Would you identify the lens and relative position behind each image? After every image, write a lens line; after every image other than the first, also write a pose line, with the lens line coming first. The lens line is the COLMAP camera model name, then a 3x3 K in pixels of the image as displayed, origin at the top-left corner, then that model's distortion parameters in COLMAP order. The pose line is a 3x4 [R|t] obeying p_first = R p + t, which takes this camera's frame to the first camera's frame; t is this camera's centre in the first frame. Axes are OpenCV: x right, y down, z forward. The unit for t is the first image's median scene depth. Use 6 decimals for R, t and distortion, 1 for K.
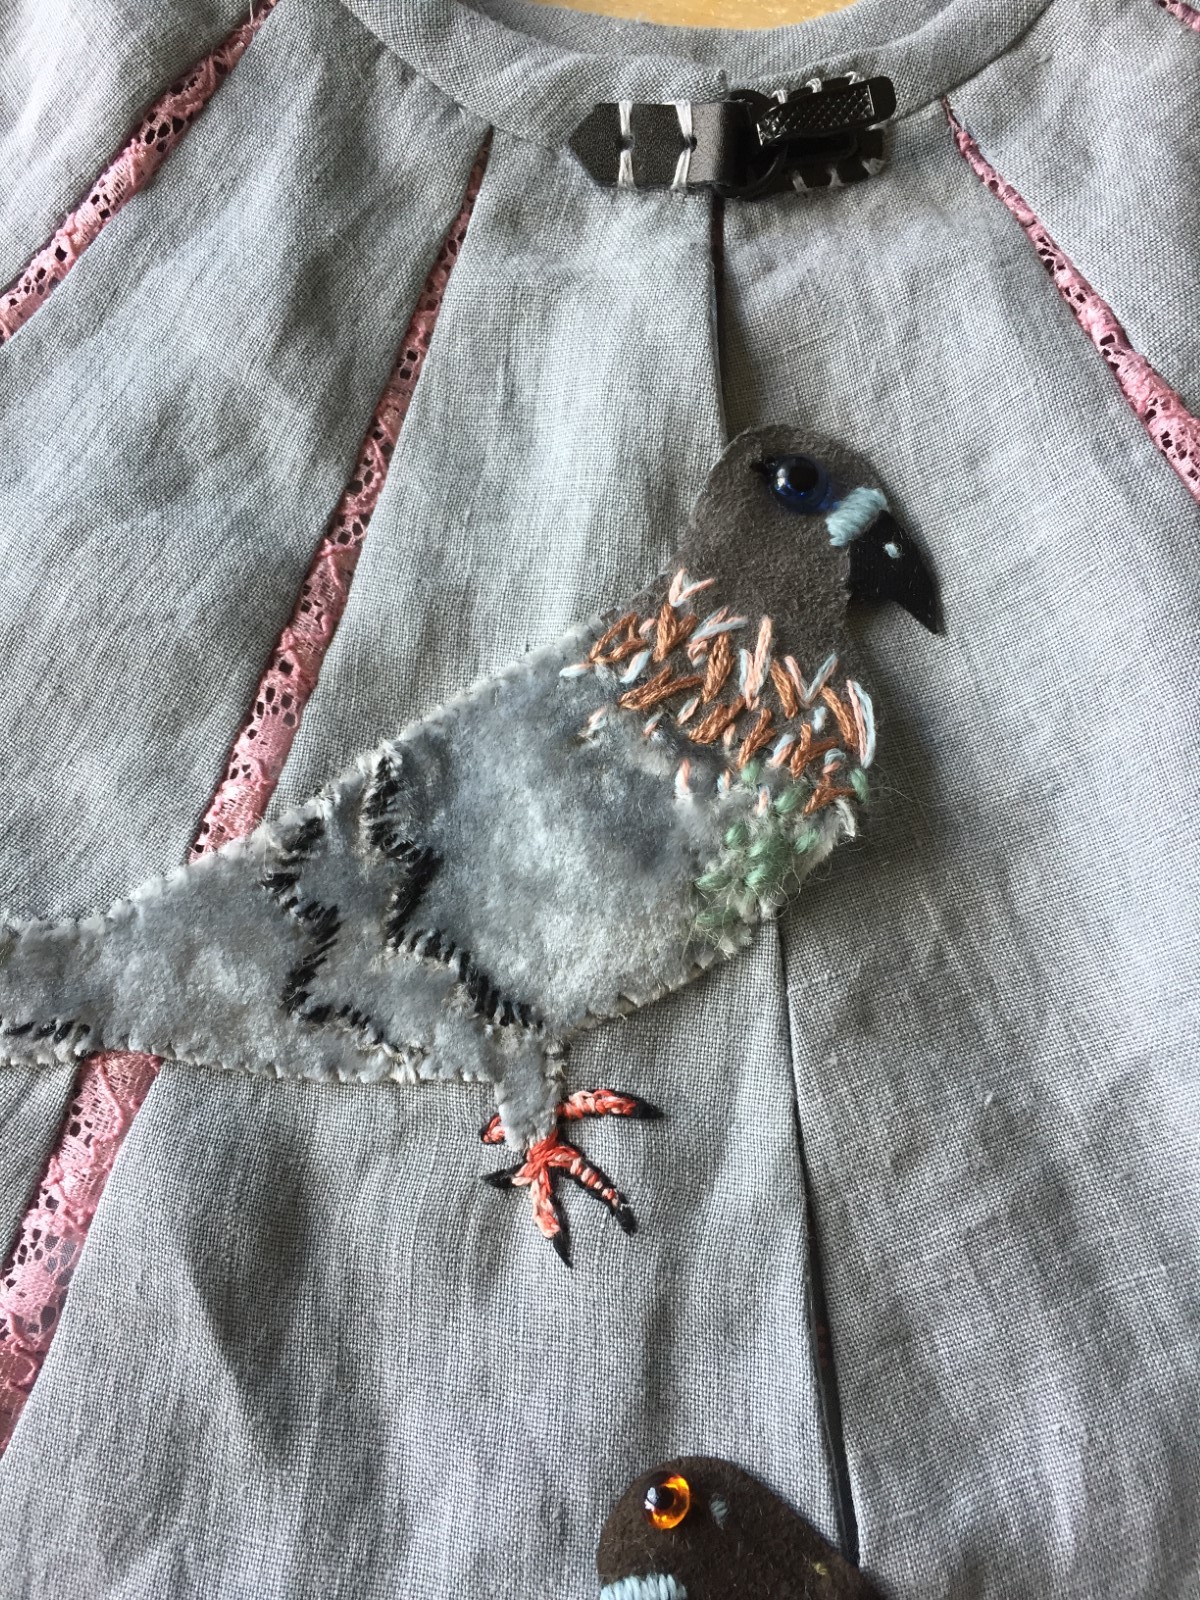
lens RADIAL K [[1329.7, 0, 600.9], [0, 1329.7, 809.4], [0, 0, 1]] dist [0.025494, -0.058868]
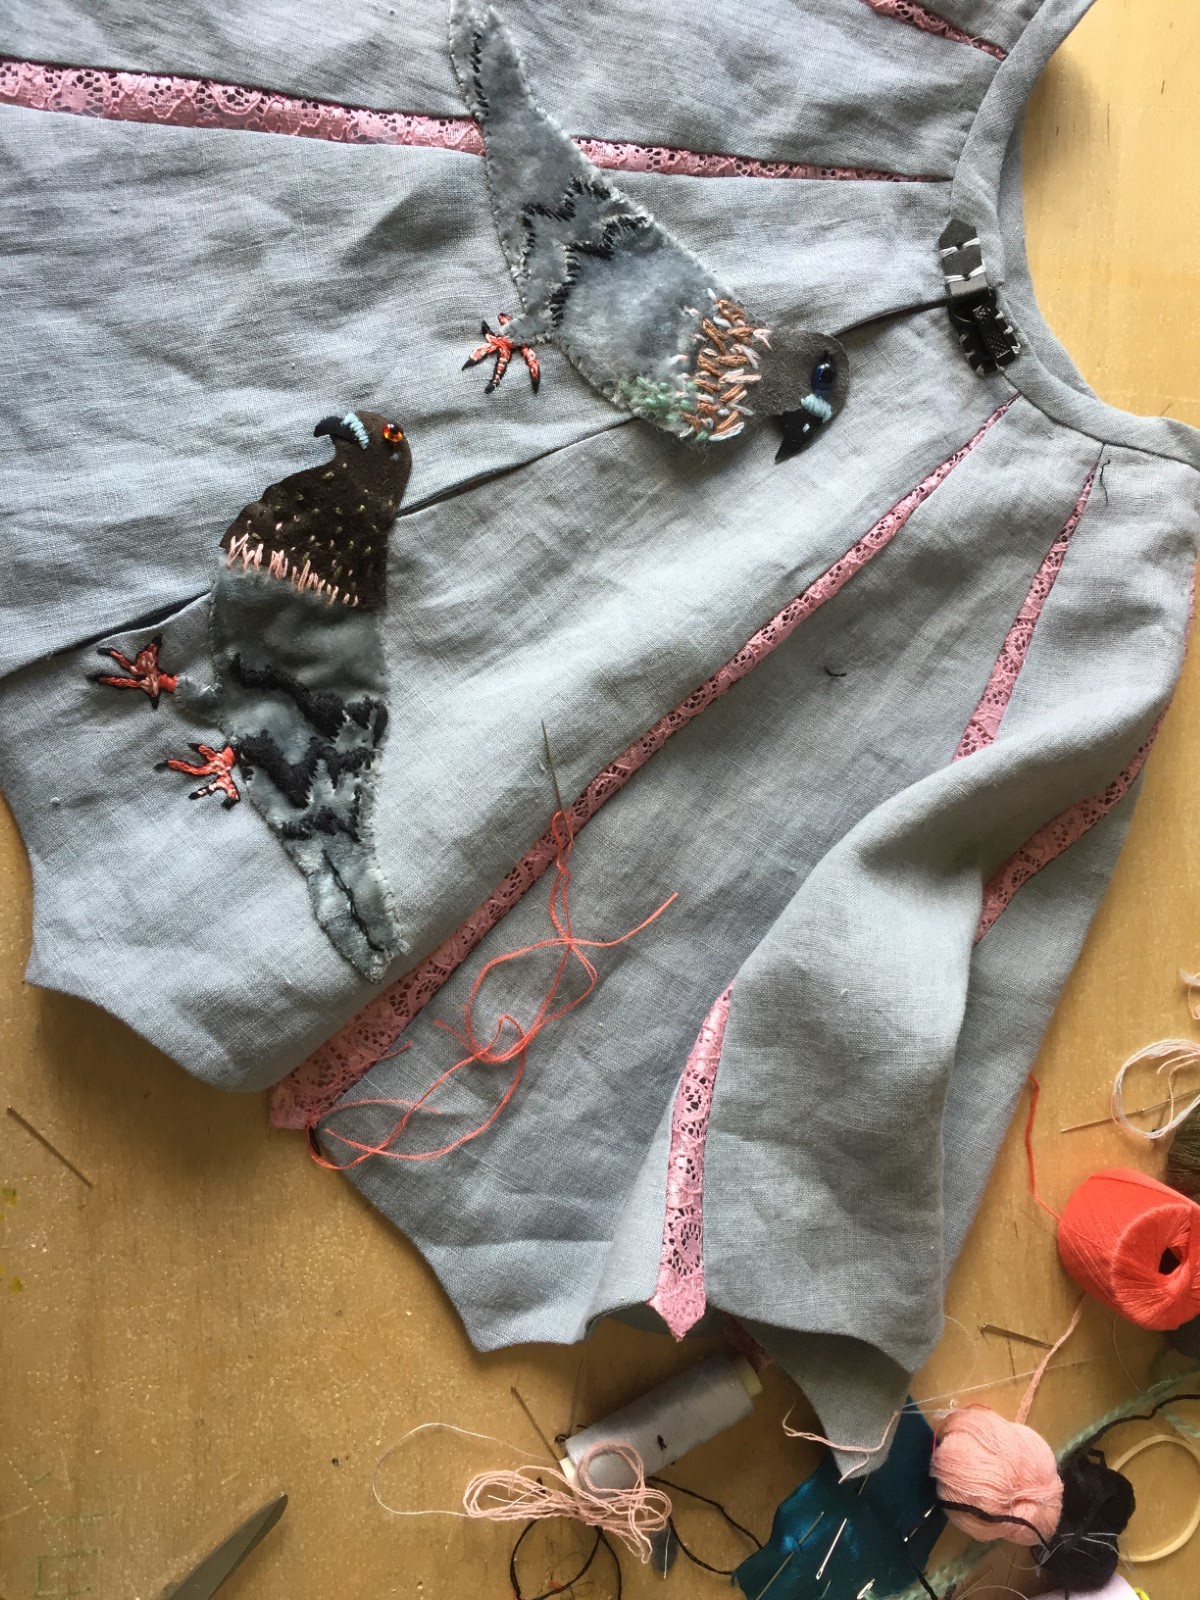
lens RADIAL K [[1329.7, 0, 607.4], [0, 1329.7, 796.1], [0, 0, 1]] dist [0.025494, -0.058868]
pose [[0.306590, 0.931684, 0.194851, 0.264367], [-0.949975, 0.312324, 0.001366, 0.307710], [-0.059583, -0.185522, 0.980832, -1.260878]]
